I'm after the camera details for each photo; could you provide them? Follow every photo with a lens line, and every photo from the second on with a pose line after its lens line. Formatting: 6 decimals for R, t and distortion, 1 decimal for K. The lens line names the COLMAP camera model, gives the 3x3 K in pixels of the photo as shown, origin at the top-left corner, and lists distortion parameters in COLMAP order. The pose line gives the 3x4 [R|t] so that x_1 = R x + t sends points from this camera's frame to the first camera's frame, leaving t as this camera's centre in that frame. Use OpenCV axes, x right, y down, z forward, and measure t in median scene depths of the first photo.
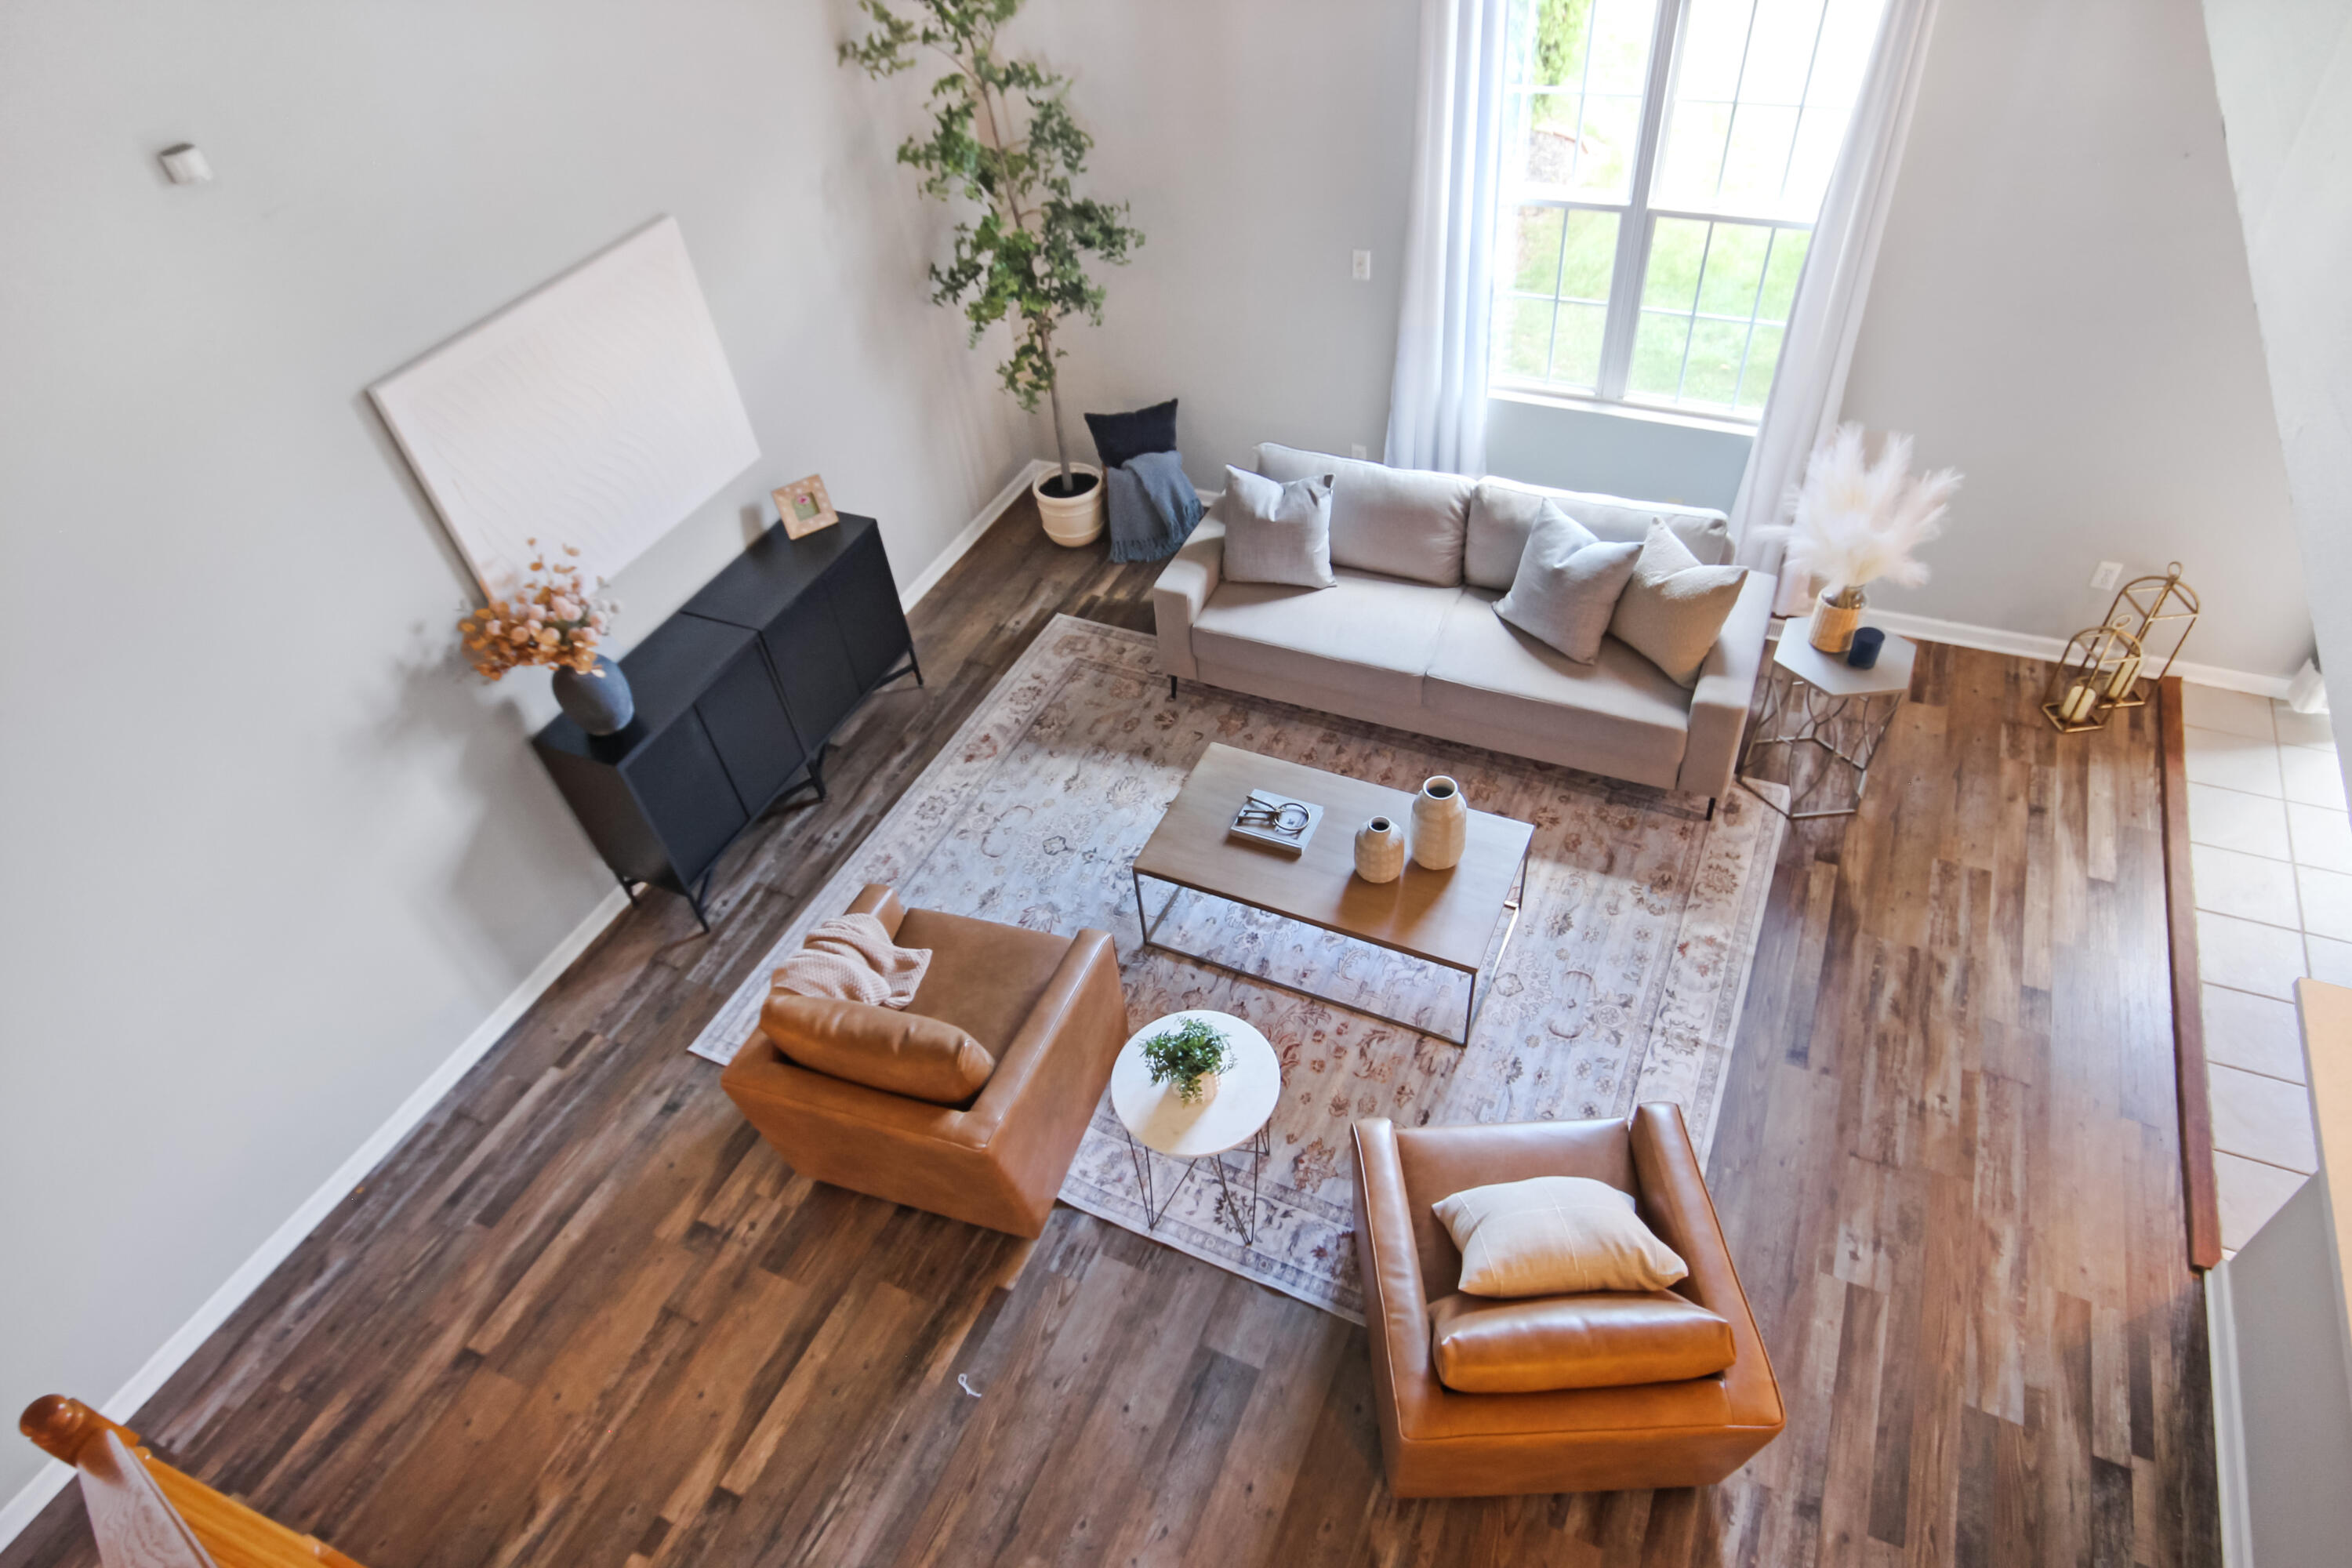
lens RADIAL K [[1303.9, 0, 1174.1], [0, 1303.9, 810.7], [0, 0, 1]] dist [0.008568, 0.005924]
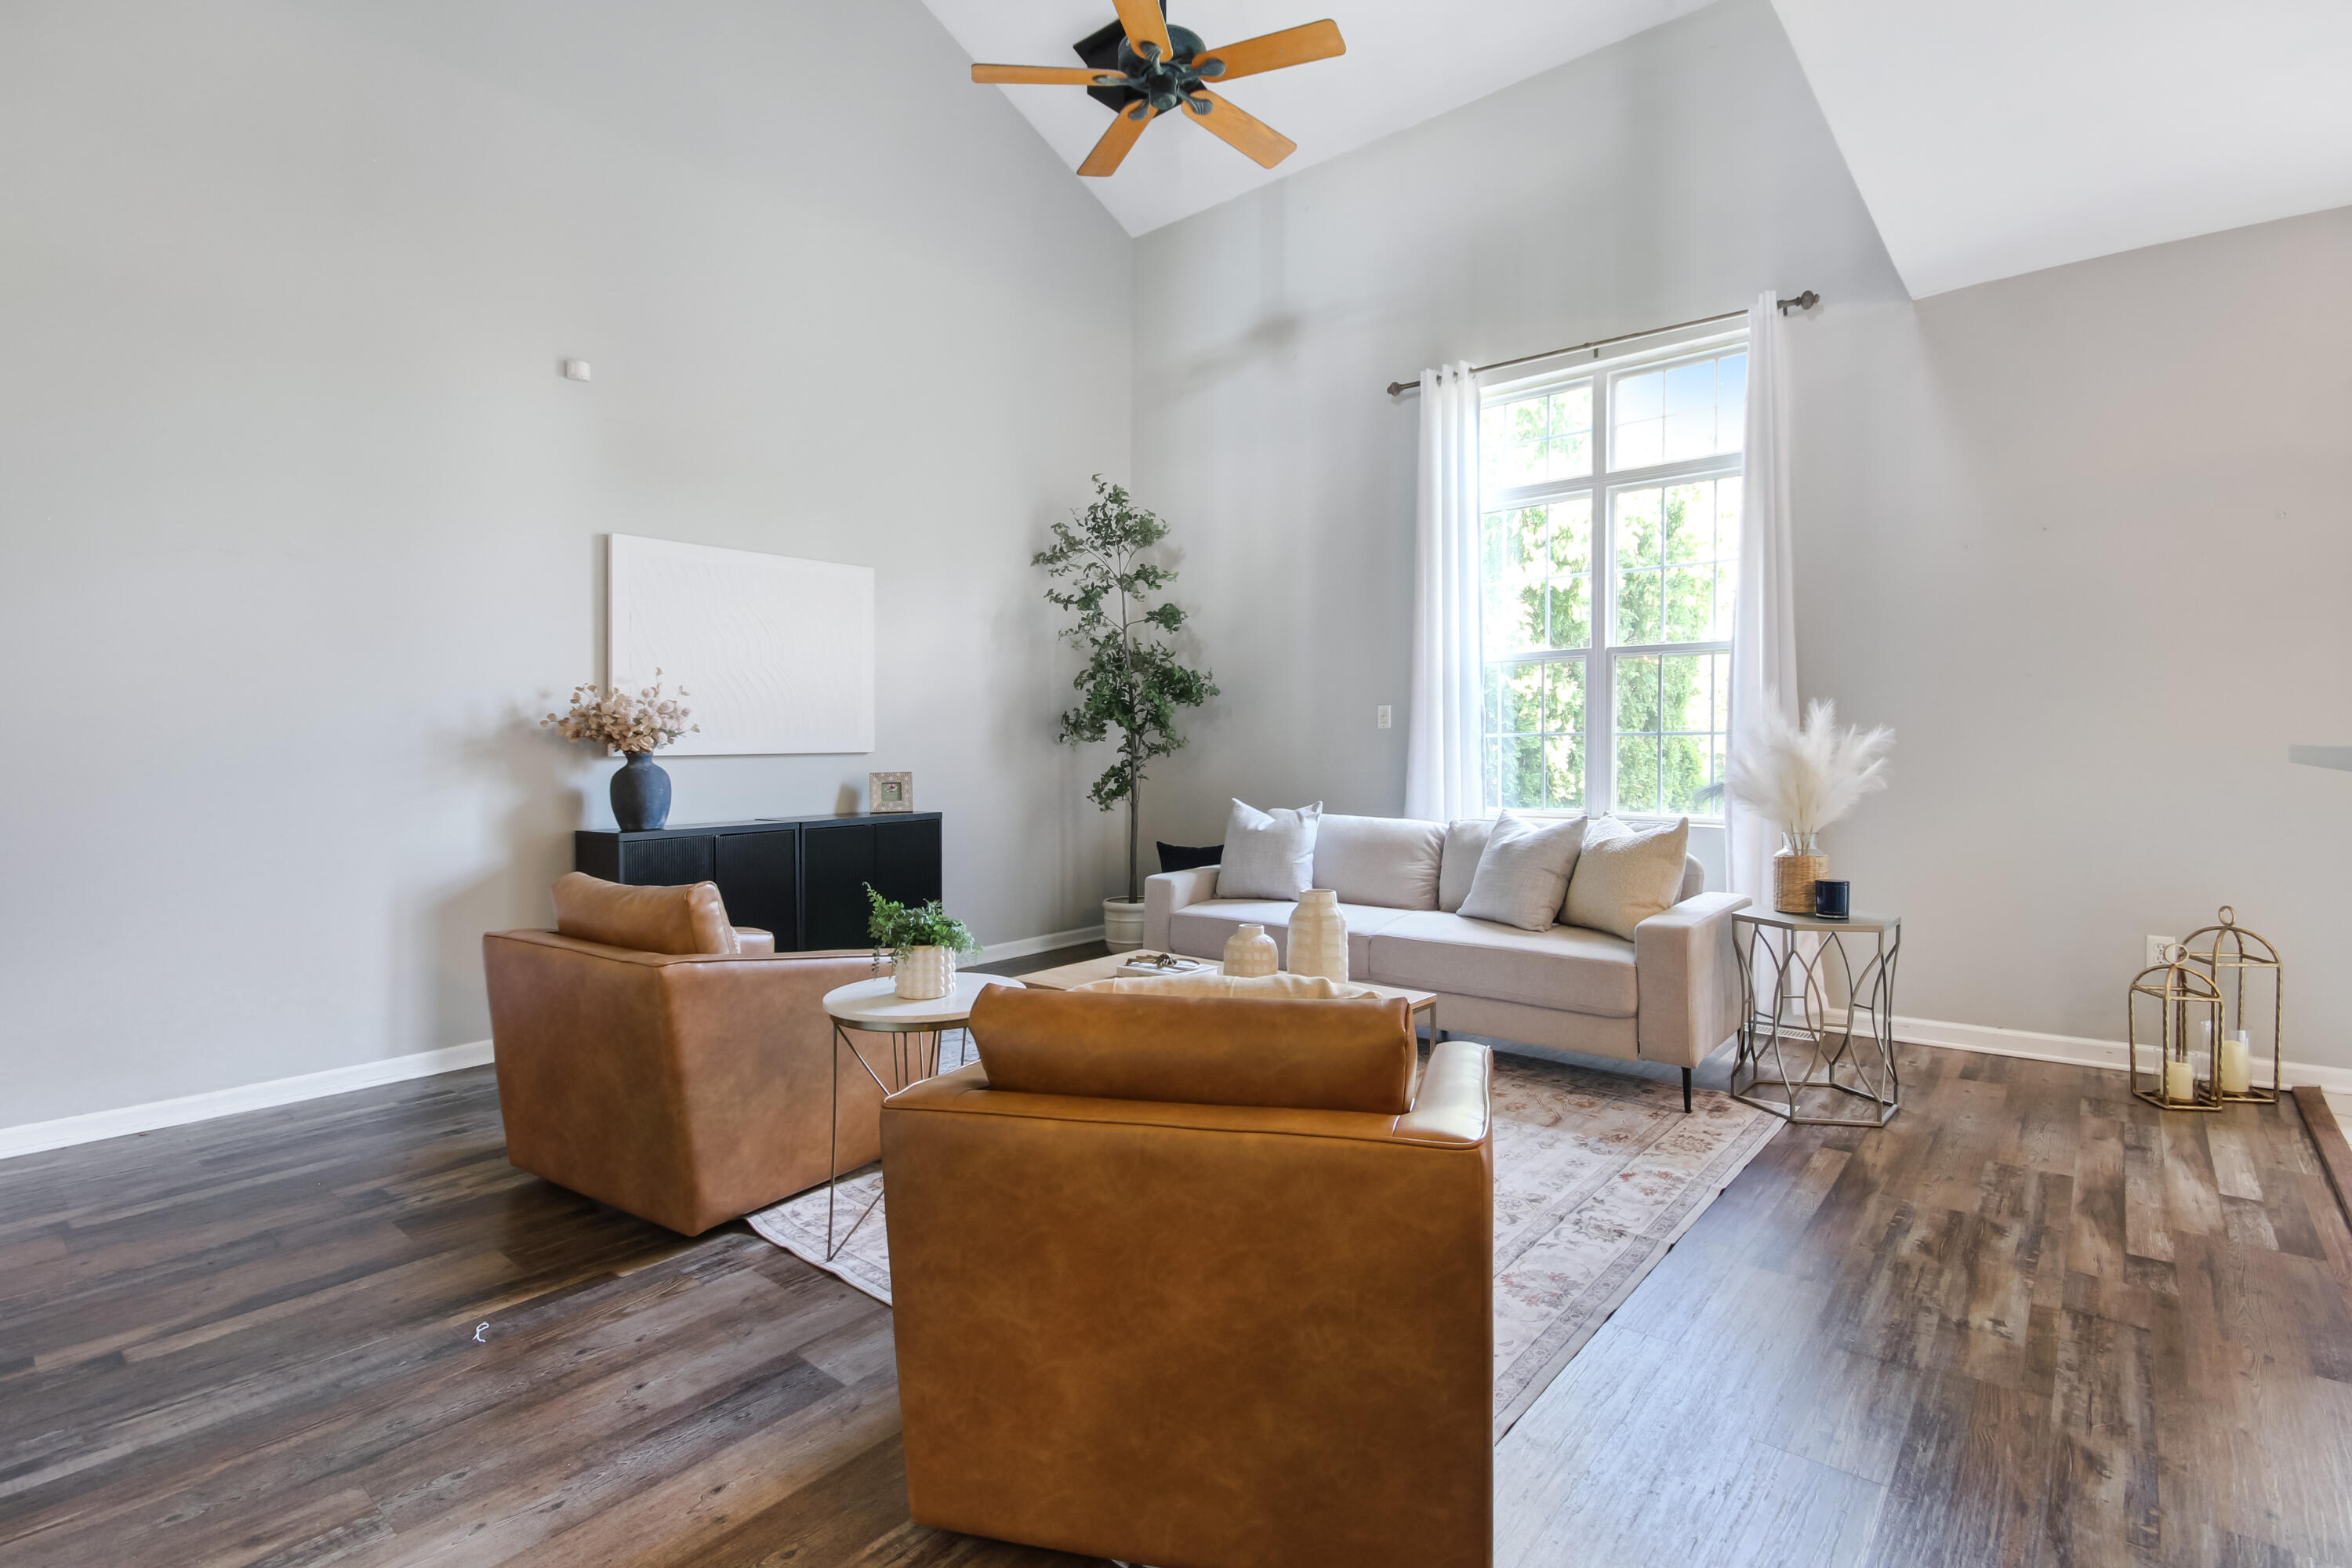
lens RADIAL K [[1117.0, 0, 1163.9], [0, 1117.0, 762.2], [0, 0, 1]] dist [0.000204, -0.002153]
pose [[0.958964, 0.092946, -0.267861, 0.281841], [-0.253781, 0.702646, -0.664744, 0.444527], [0.126426, 0.705443, 0.697400, 0.331173]]
